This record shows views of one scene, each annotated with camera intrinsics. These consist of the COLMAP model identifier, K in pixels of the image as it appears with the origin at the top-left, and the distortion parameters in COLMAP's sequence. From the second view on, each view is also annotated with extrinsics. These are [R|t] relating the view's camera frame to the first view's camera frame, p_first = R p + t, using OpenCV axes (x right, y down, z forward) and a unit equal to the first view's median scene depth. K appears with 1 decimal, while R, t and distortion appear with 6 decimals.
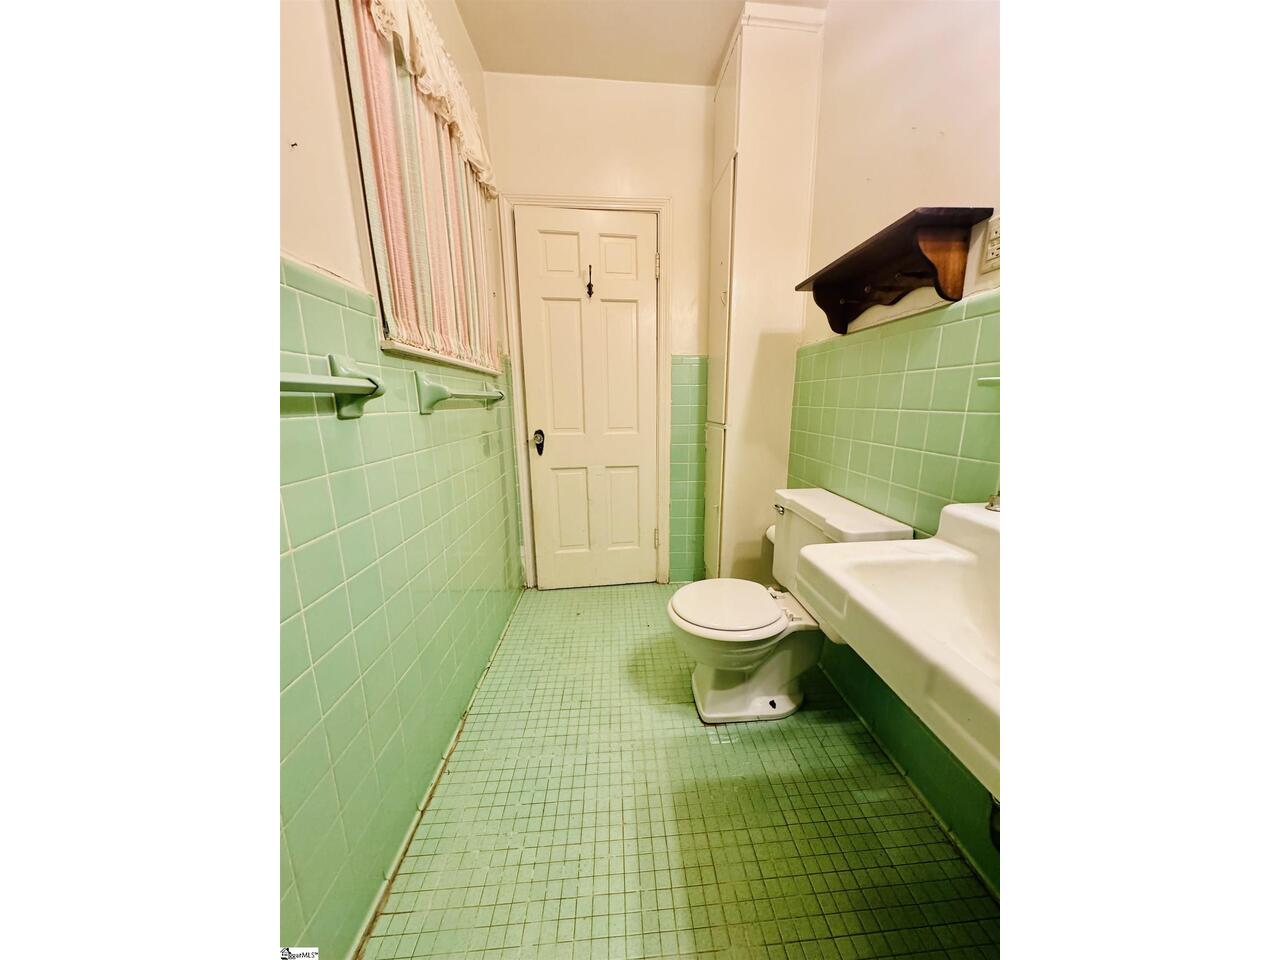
lens RADIAL K [[385.9, 0, 637.9], [0, 385.9, 477.6], [0, 0, 1]] dist [-0.003538, -0.000046]
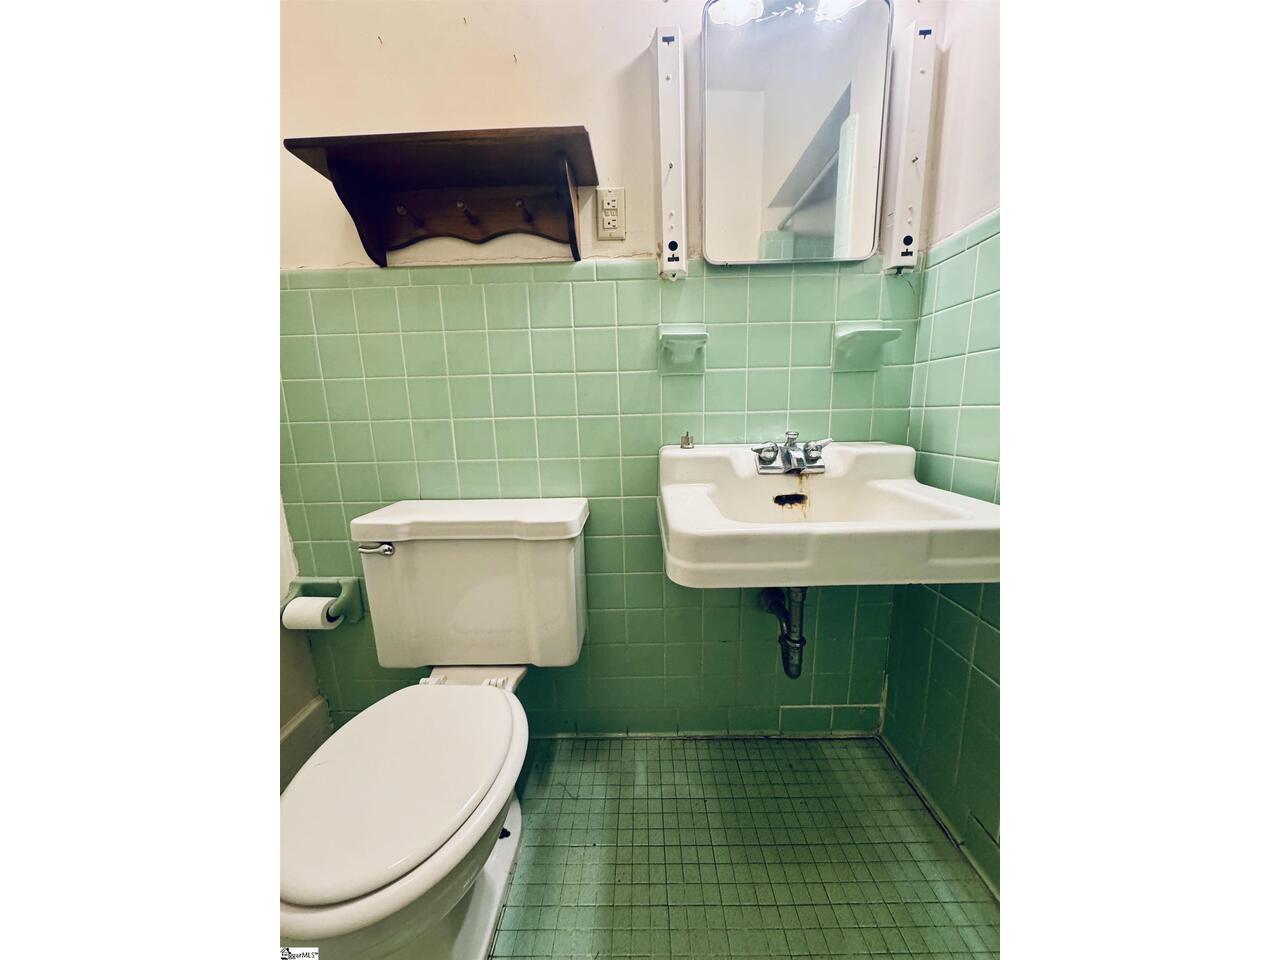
lens RADIAL K [[385.9, 0, 637.4], [0, 385.9, 479.8], [0, 0, 1]] dist [-0.003538, -0.000046]
pose [[0.067639, -0.167873, 0.983485, -0.184230], [0.218523, 0.964301, 0.149570, -0.023637], [-0.973485, 0.204797, 0.101908, 0.691358]]
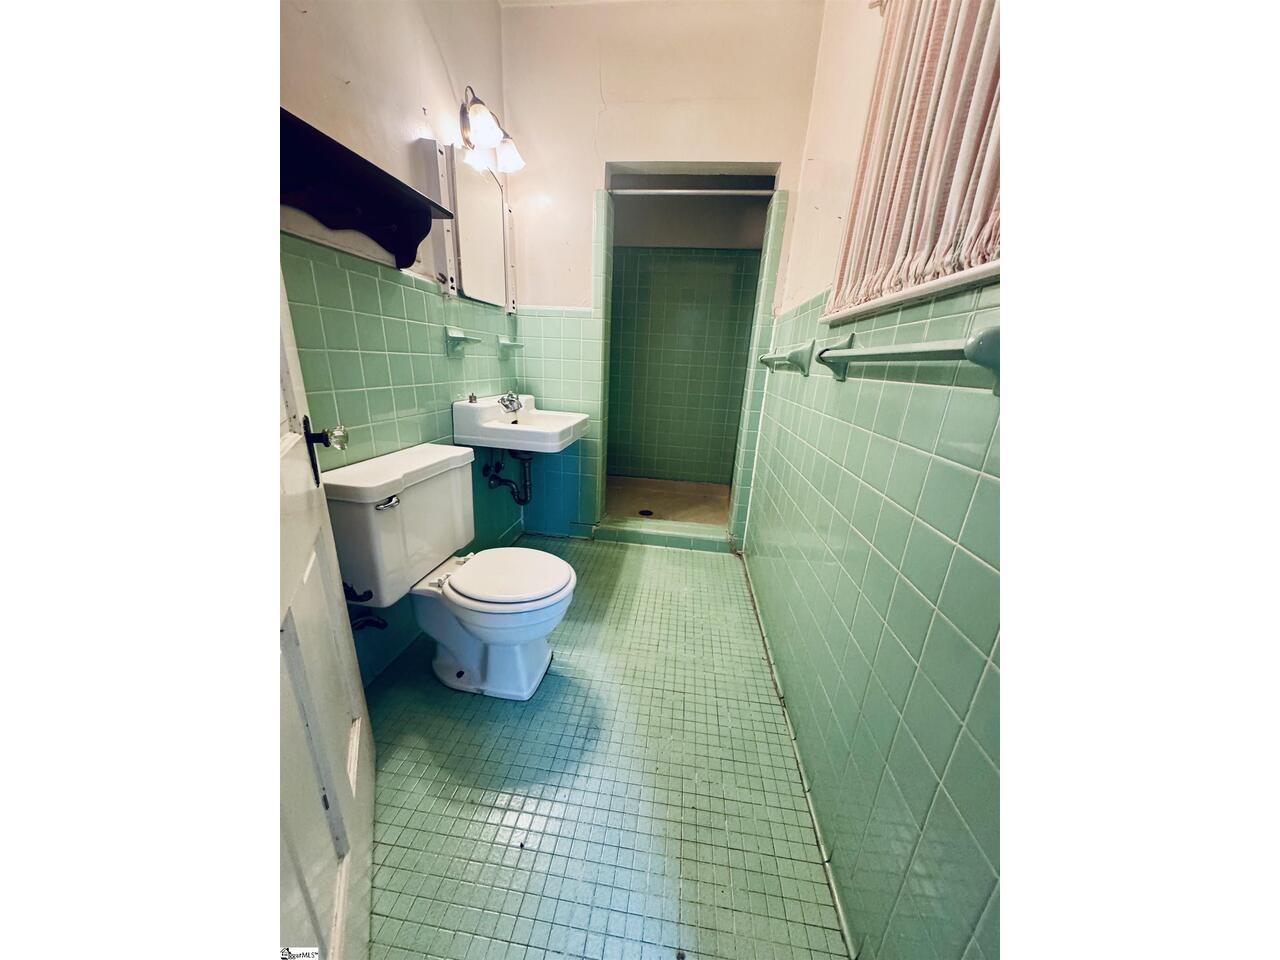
lens RADIAL K [[385.9, 0, 639.2], [0, 385.9, 481.6], [0, 0, 1]] dist [-0.003538, -0.000046]
pose [[-0.981396, -0.099250, 0.164353, -0.230999], [-0.009528, 0.880144, 0.474611, -0.359941], [-0.191759, 0.464215, -0.864715, 1.879145]]
